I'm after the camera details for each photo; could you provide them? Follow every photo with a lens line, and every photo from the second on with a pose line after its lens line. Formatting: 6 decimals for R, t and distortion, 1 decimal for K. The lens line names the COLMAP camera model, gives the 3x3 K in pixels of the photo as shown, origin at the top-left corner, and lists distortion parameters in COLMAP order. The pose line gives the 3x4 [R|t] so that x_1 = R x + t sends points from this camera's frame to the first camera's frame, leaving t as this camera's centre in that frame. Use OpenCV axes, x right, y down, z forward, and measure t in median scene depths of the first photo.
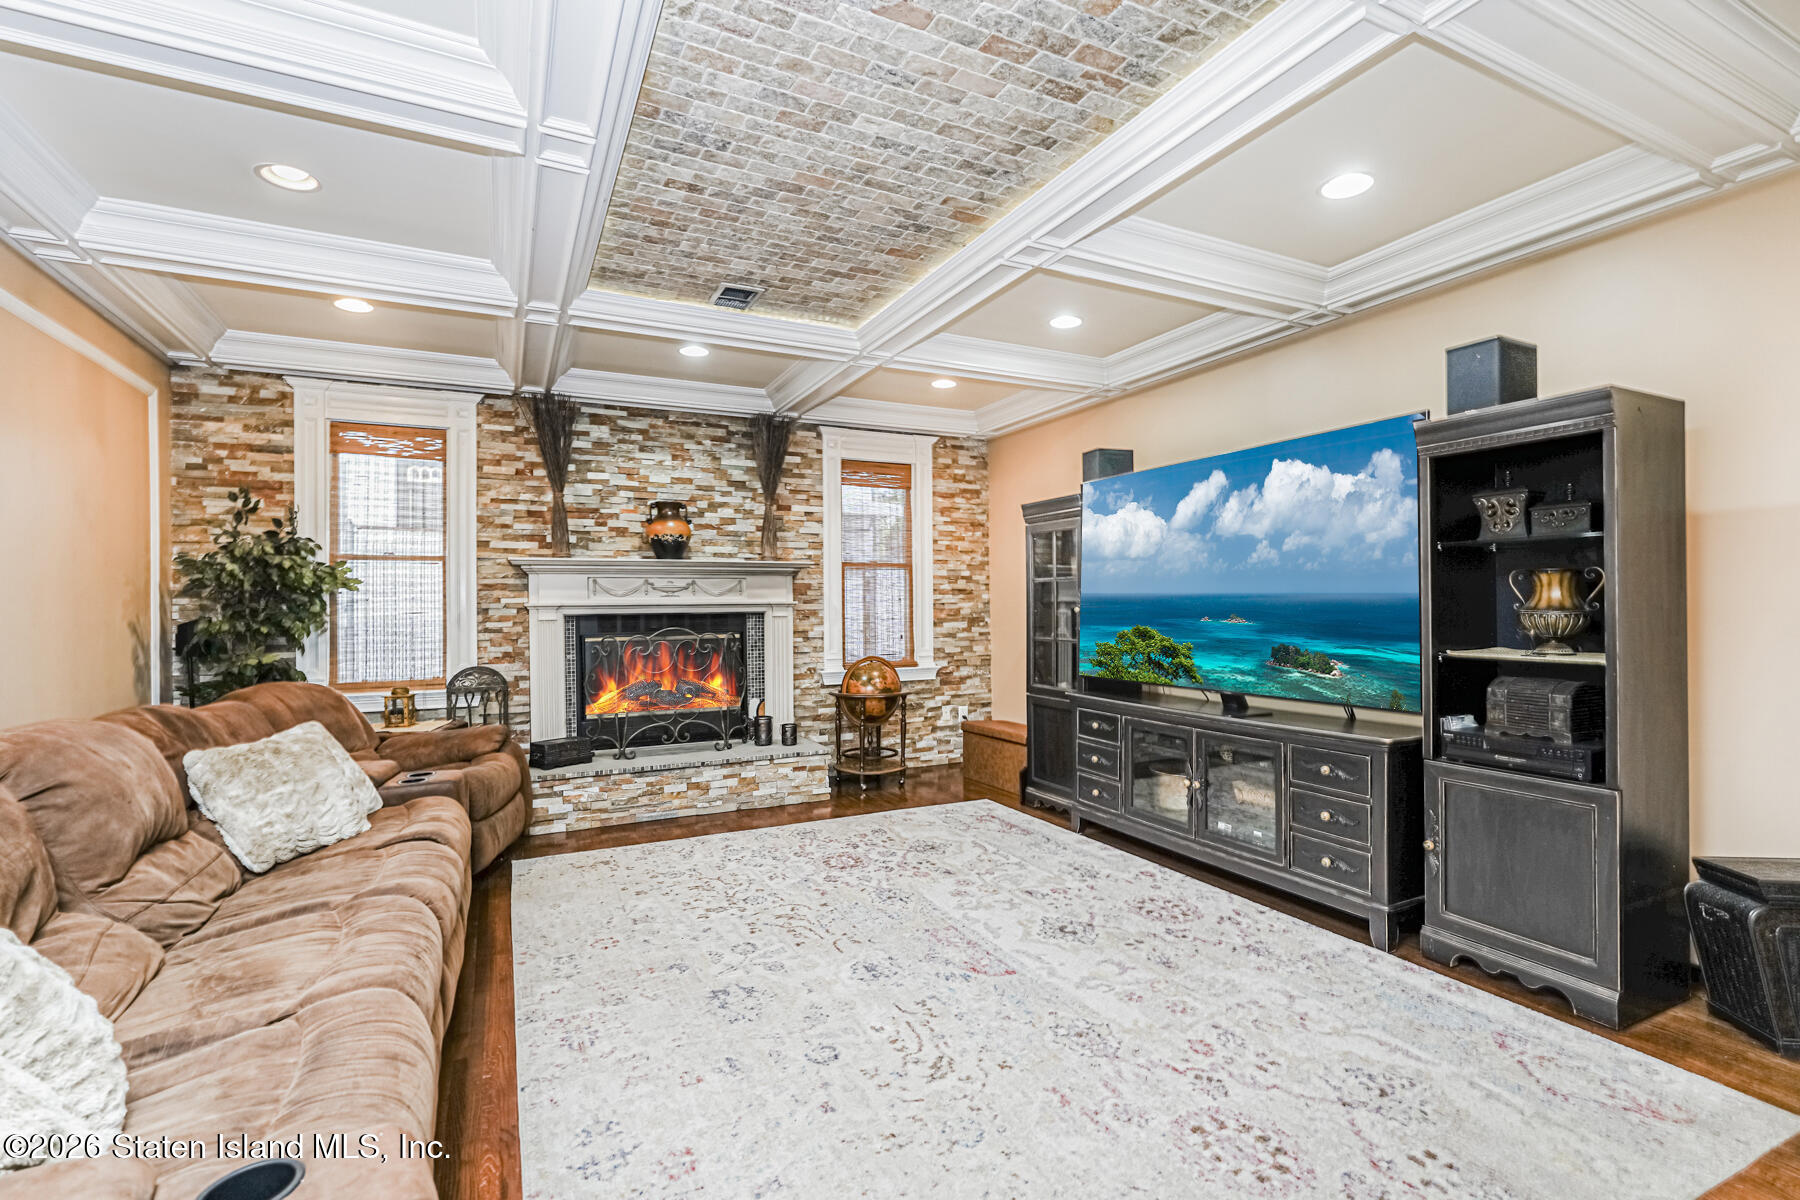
lens RADIAL K [[817.3, 0, 898.6], [0, 817.3, 603.6], [0, 0, 1]] dist [-0.011883, 0.003434]
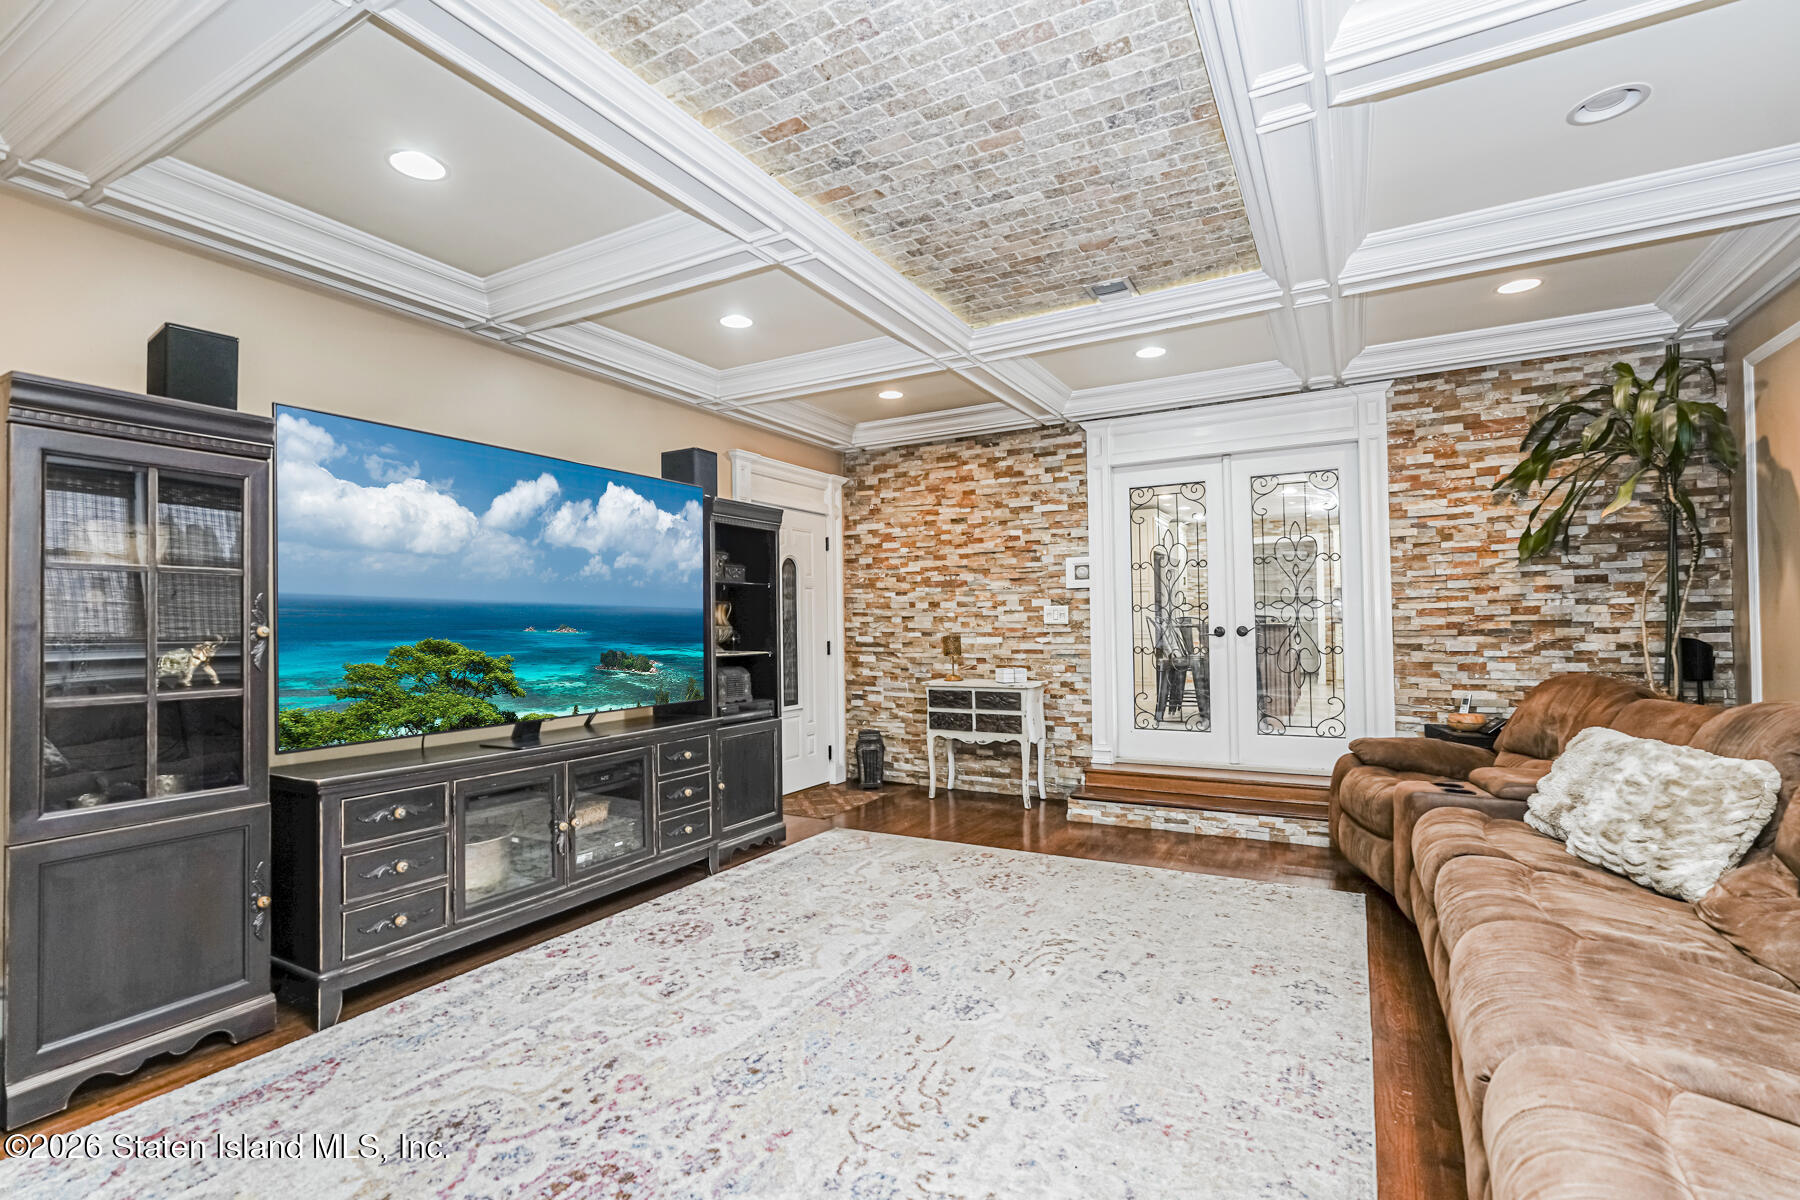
lens RADIAL K [[817.3, 0, 903.1], [0, 817.3, 605.0], [0, 0, 1]] dist [-0.011883, 0.003434]
pose [[-0.568485, 0.036653, 0.821877, -0.657755], [0.017445, 0.999319, -0.032500, 0.022053], [-0.822508, -0.004138, -0.568738, 1.368635]]
